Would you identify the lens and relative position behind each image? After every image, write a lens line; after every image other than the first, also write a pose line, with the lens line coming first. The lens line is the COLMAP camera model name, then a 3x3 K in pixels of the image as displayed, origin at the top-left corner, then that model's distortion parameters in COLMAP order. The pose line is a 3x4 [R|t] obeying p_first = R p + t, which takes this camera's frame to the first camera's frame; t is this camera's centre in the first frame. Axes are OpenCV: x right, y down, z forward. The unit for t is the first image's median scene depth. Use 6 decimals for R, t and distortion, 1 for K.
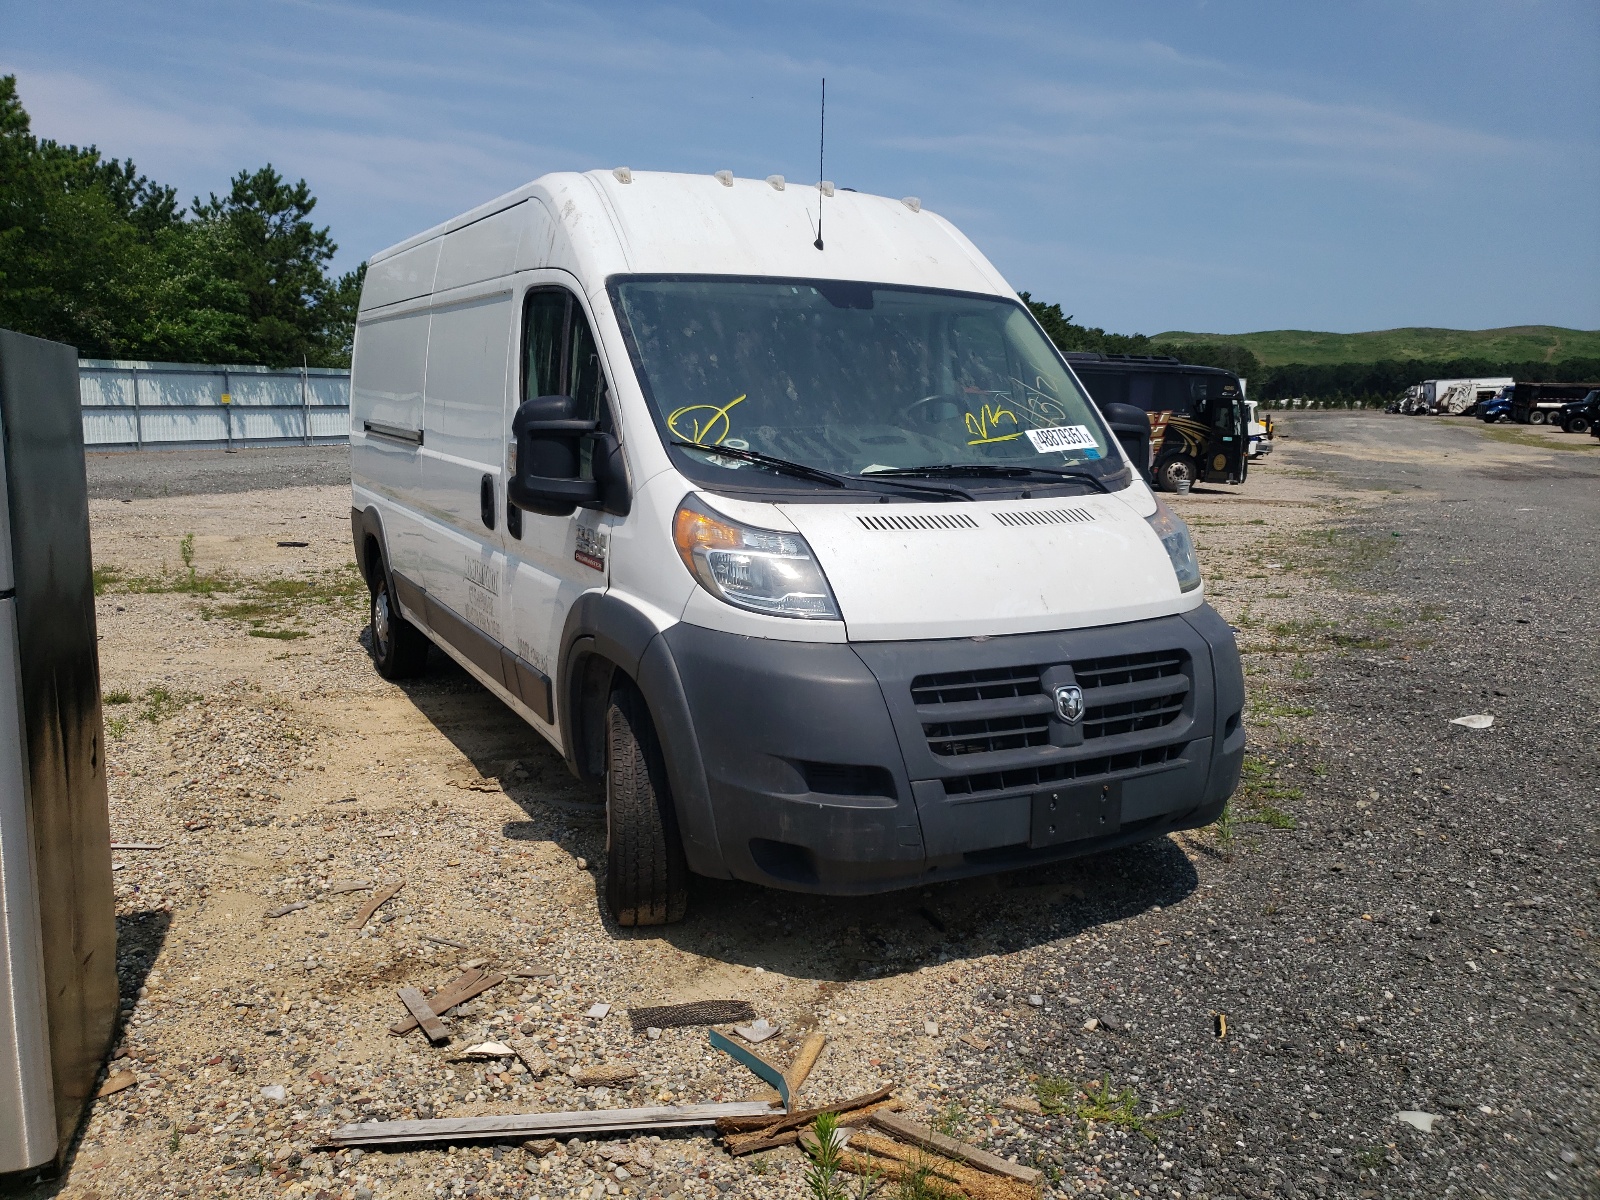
lens RADIAL K [[1263.9, 0, 801.8], [0, 1263.9, 578.3], [0, 0, 1]] dist [0.017080, 0.002412]
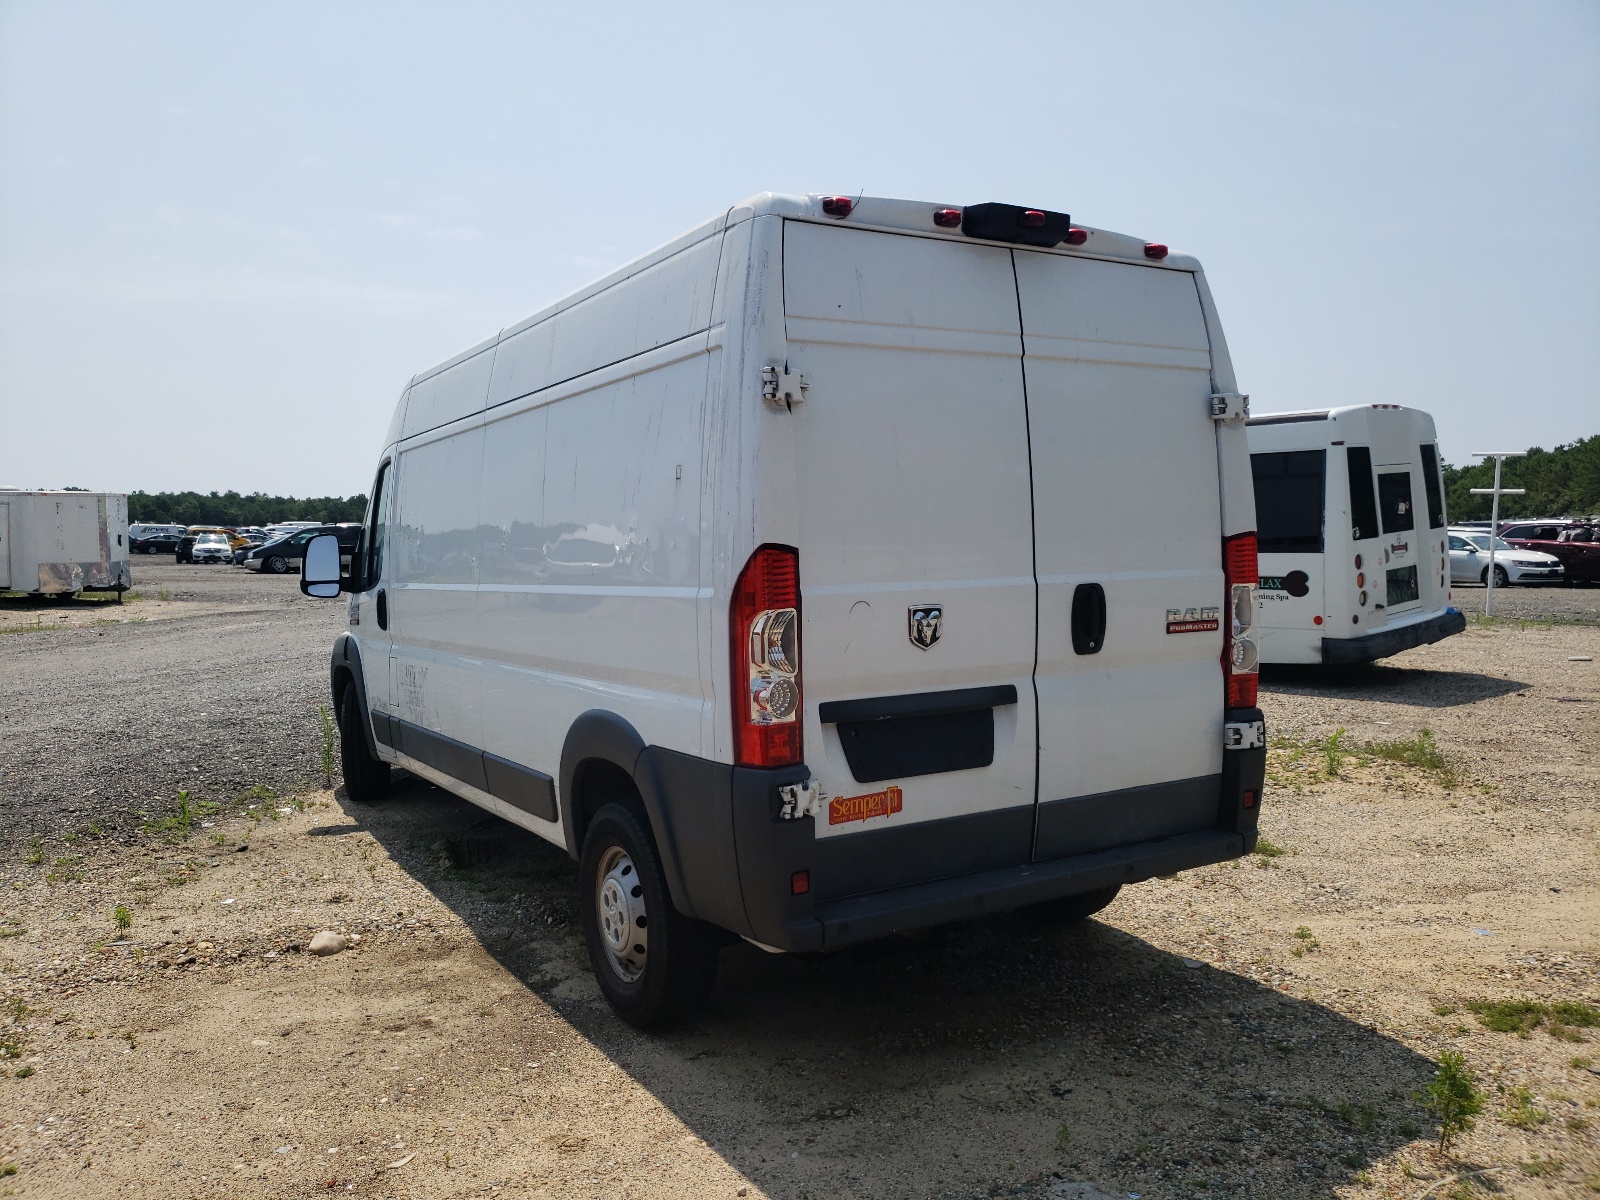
lens RADIAL K [[1256.6, 0, 800.0], [0, 1256.6, 600.0], [0, 0, 1]] dist [0.004682, 0.000995]
pose [[-0.998162, 0.012333, -0.059335, -0.030939], [0.001697, 0.984380, 0.176050, -0.045185], [0.060580, 0.175626, -0.982591, 0.348356]]
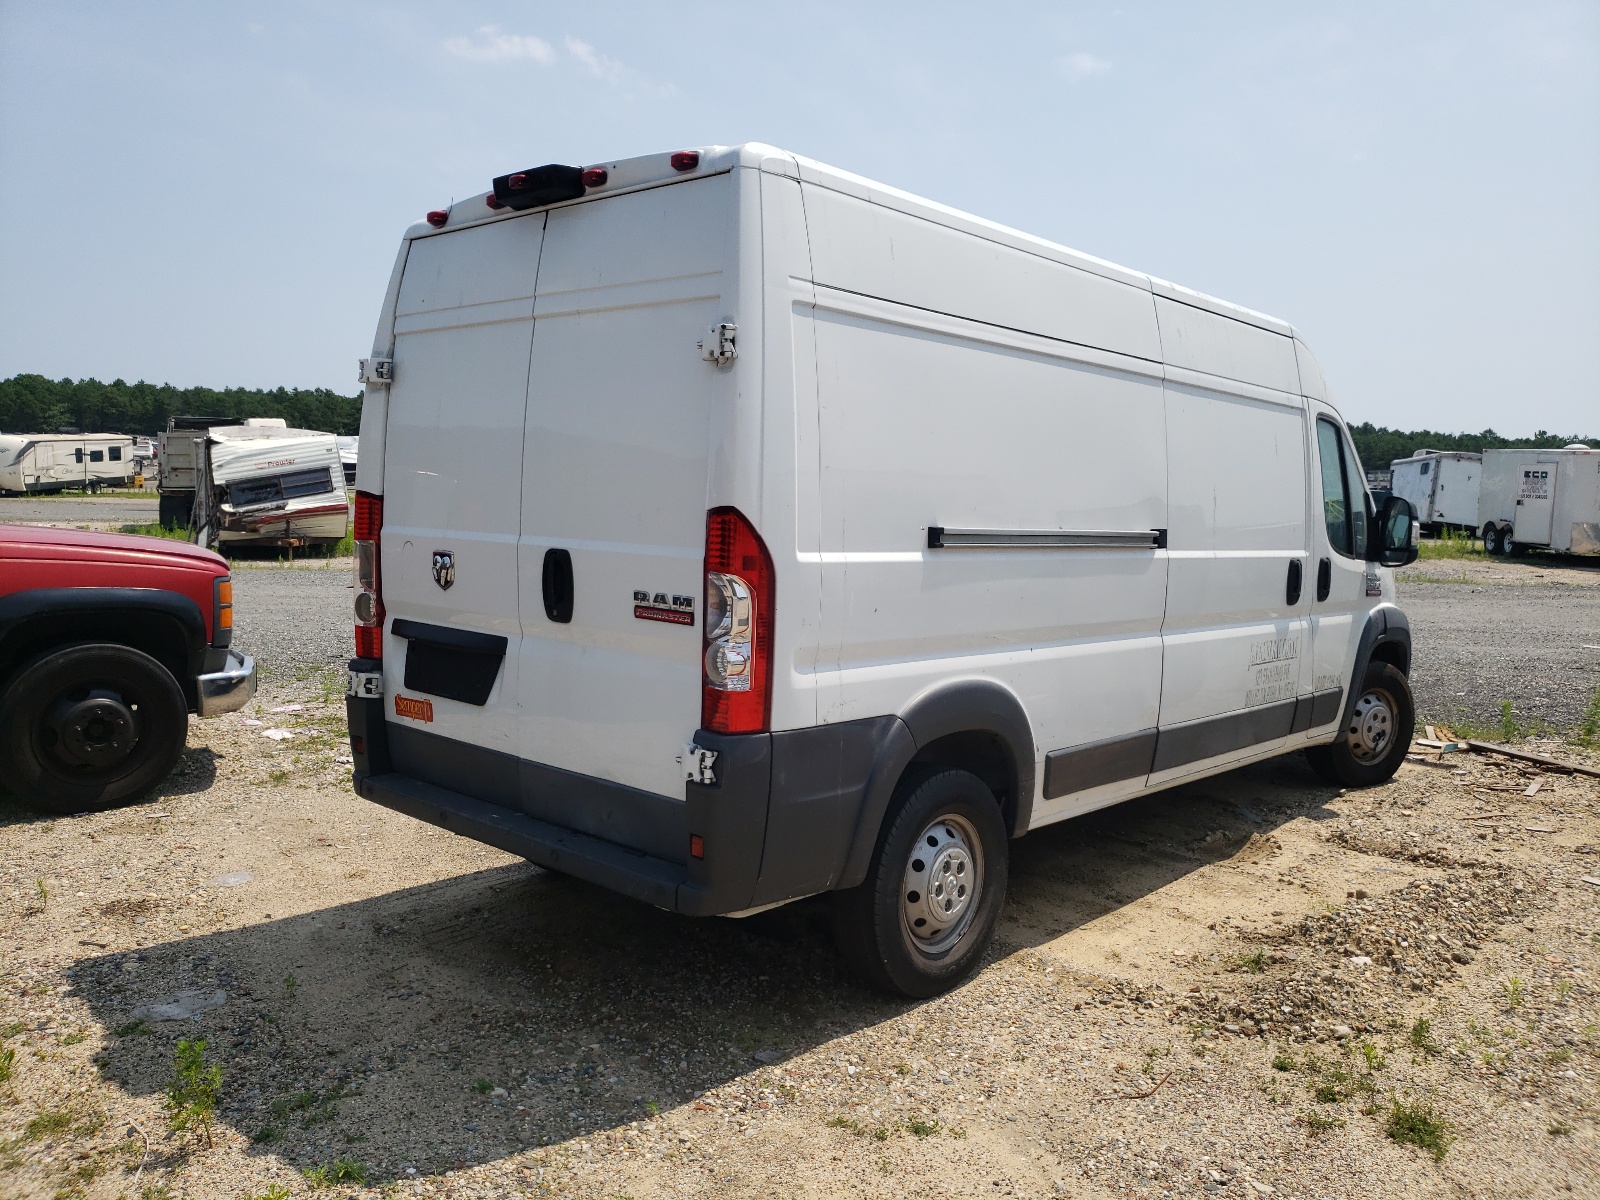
lens RADIAL K [[1256.6, 0, 800.0], [0, 1256.6, 600.0], [0, 0, 1]] dist [0.004682, 0.000995]
pose [[-0.334959, -0.105666, 0.936289, -0.168767], [0.095203, 0.984811, 0.145202, -0.036436], [-0.937411, 0.137774, -0.319812, 0.256539]]
